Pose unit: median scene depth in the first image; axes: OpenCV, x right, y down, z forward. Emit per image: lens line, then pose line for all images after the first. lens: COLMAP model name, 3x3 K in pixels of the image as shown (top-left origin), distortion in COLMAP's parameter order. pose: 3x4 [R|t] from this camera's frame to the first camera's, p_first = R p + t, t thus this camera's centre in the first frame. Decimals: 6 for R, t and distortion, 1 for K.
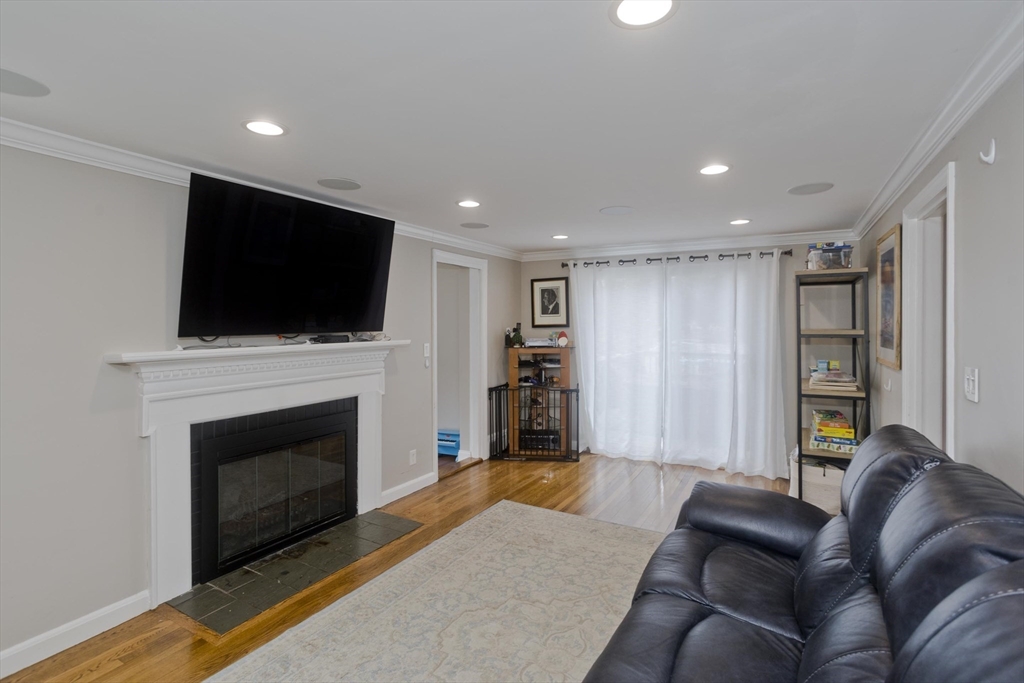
lens RADIAL K [[503.2, 0, 510.7], [0, 503.2, 334.0], [0, 0, 1]] dist [-0.029341, 0.008260]
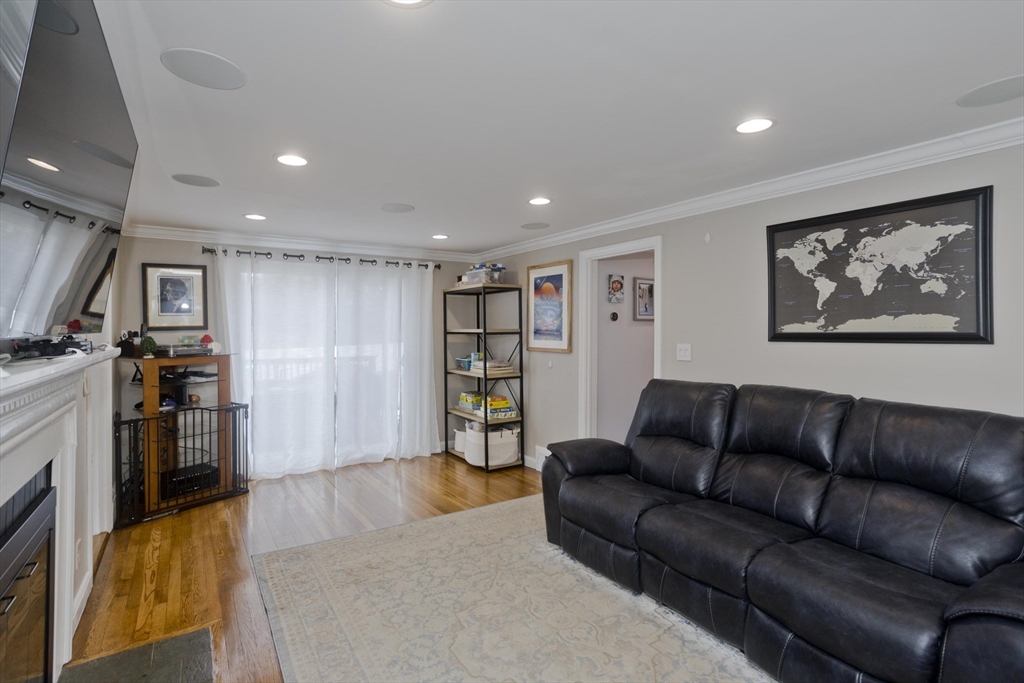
lens RADIAL K [[503.2, 0, 515.9], [0, 503.2, 332.1], [0, 0, 1]] dist [-0.029341, 0.008260]
pose [[0.449273, -0.010770, 0.893330, -0.419512], [0.023893, 0.999715, 0.000036, 0.002188], [-0.893075, 0.021328, 0.449402, 0.253047]]
